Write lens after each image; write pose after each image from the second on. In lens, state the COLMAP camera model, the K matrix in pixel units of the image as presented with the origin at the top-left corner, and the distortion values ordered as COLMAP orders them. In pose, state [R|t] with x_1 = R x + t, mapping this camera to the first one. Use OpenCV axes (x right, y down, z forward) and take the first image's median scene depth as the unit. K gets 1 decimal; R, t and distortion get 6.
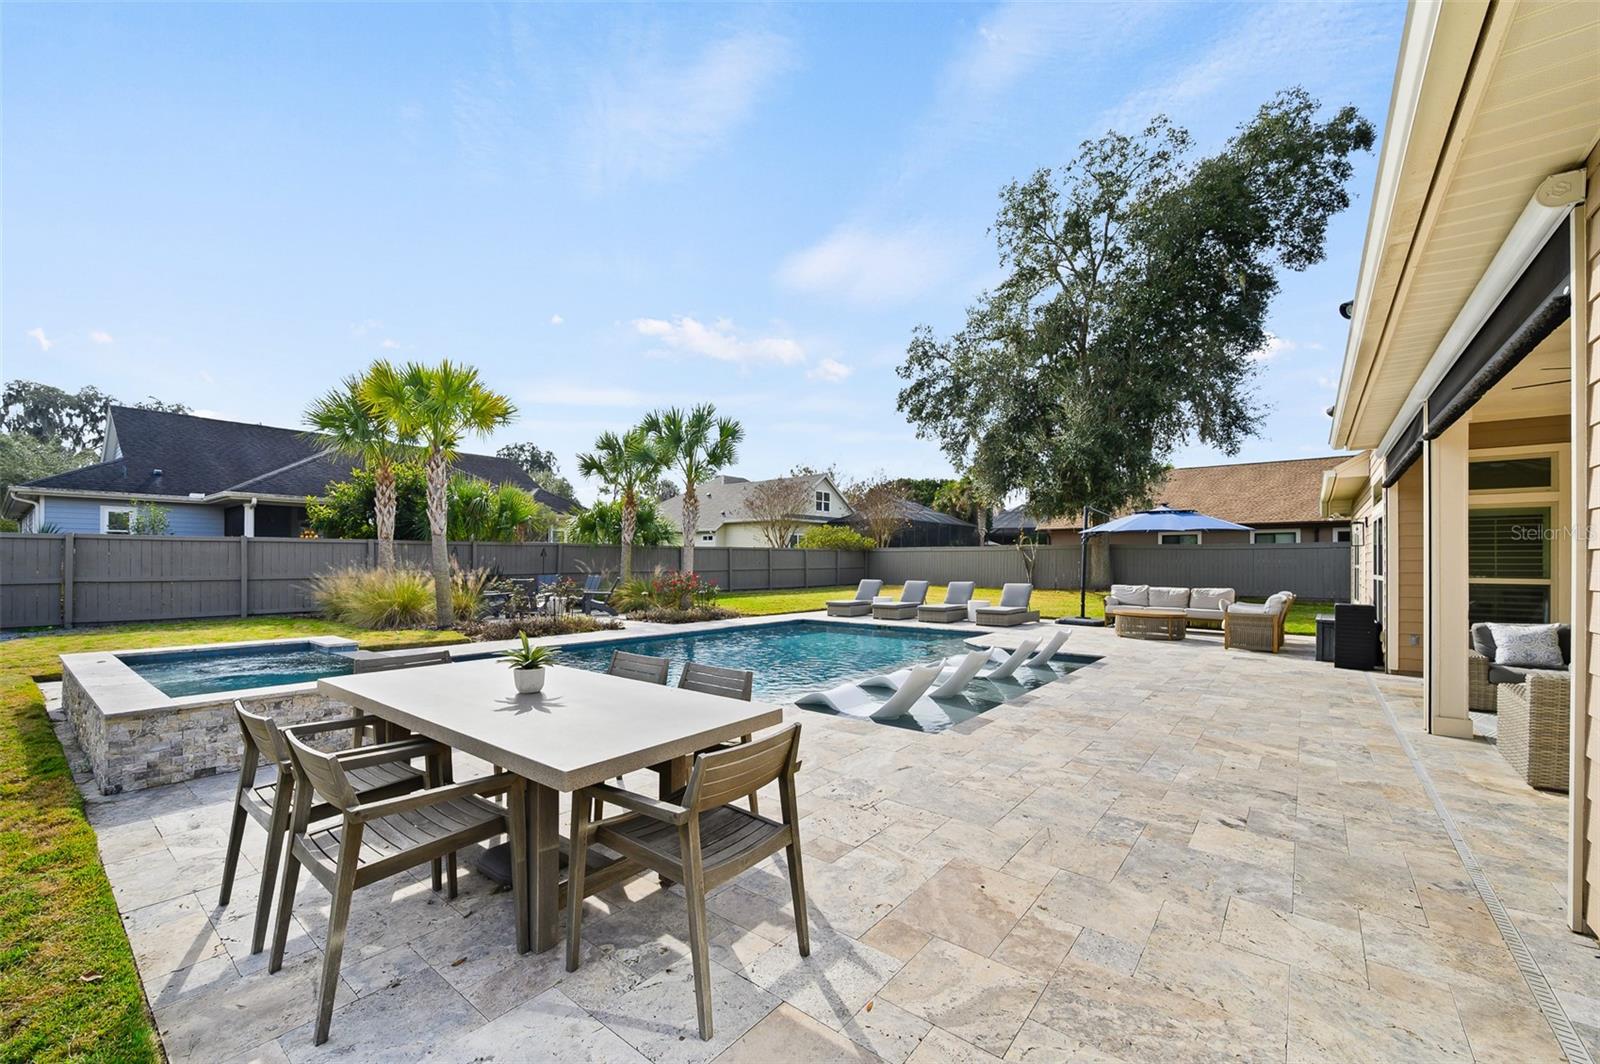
lens RADIAL K [[639.3, 0, 773.4], [0, 639.3, 563.8], [0, 0, 1]] dist [-0.000252, -0.000365]
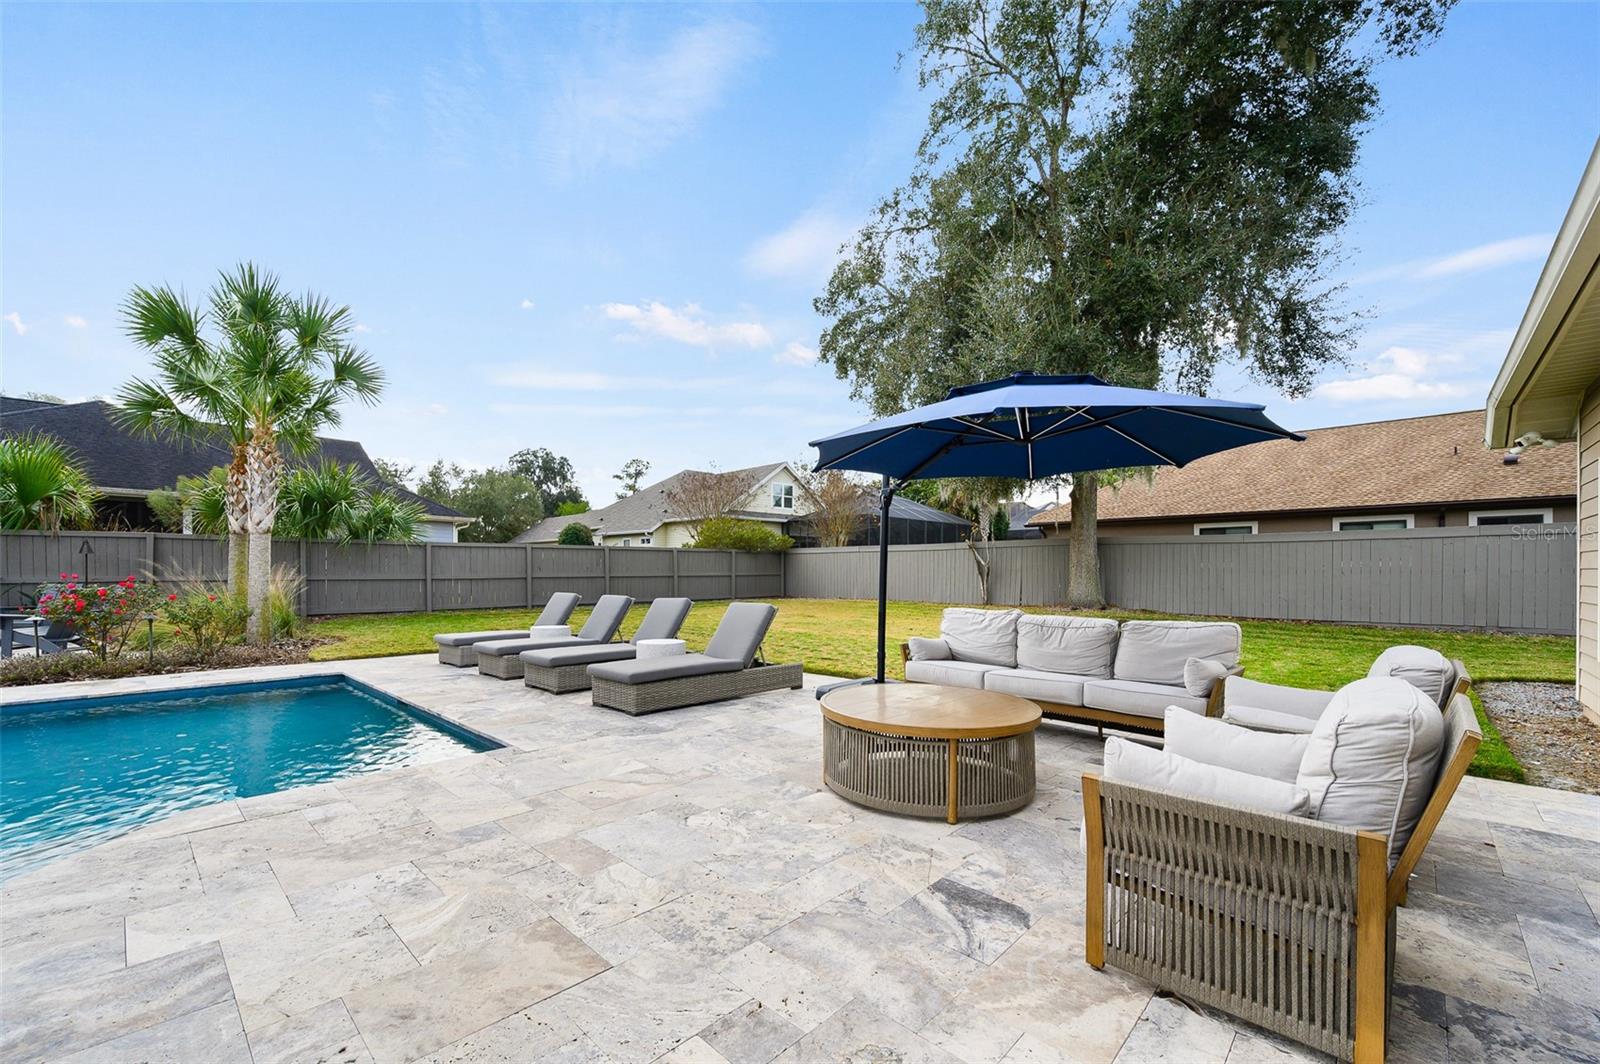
lens RADIAL K [[639.3, 0, 773.6], [0, 639.3, 579.1], [0, 0, 1]] dist [-0.000252, -0.000365]
pose [[0.996452, -0.001342, -0.084147, 0.208045], [0.001986, 0.999969, 0.007572, 0.005444], [0.084134, -0.007713, 0.996425, 0.267616]]
